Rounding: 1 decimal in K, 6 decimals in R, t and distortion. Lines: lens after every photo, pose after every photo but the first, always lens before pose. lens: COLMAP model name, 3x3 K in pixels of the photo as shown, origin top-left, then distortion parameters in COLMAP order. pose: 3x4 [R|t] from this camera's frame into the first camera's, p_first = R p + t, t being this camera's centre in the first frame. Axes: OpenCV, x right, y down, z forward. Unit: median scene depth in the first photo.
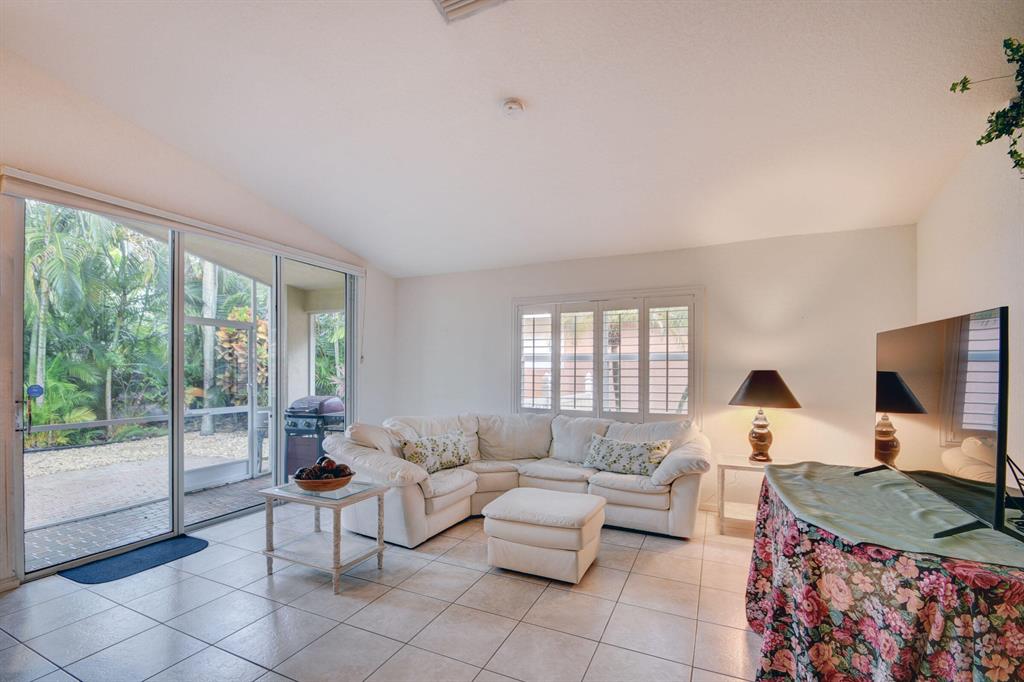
lens RADIAL K [[451.9, 0, 503.1], [0, 451.9, 368.4], [0, 0, 1]] dist [0.003255, -0.010235]
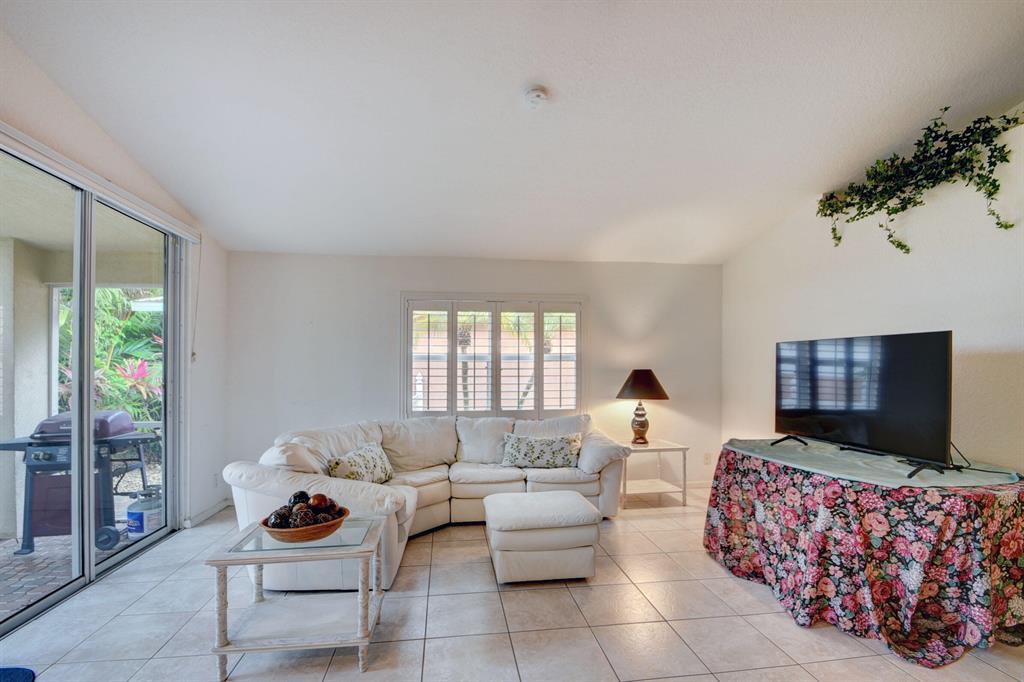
lens RADIAL K [[451.9, 0, 503.1], [0, 451.9, 368.4], [0, 0, 1]] dist [0.003255, -0.010235]
pose [[0.841648, -0.002941, 0.540019, -0.400977], [0.002801, 0.999995, 0.001081, -0.001237], [-0.540019, 0.000603, 0.841652, 0.171735]]
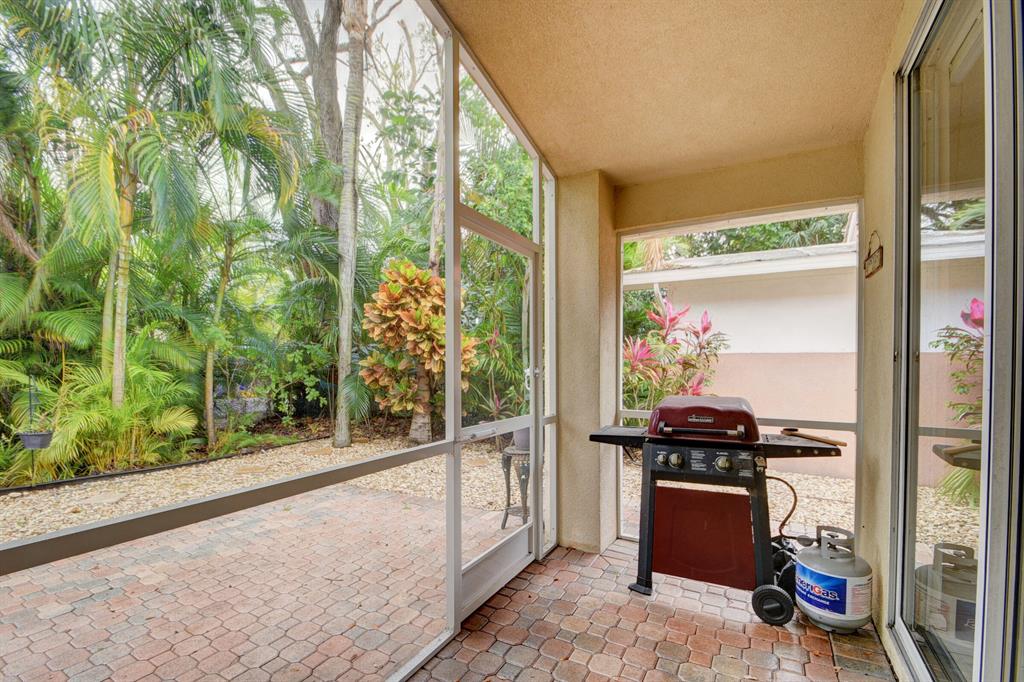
lens RADIAL K [[451.9, 0, 503.1], [0, 451.9, 368.4], [0, 0, 1]] dist [0.003255, -0.010235]
pose [[0.997077, 0.005027, -0.076233, -0.927404], [-0.004232, 0.999935, 0.010594, 0.045680], [0.076281, -0.010240, 0.997034, 0.849422]]
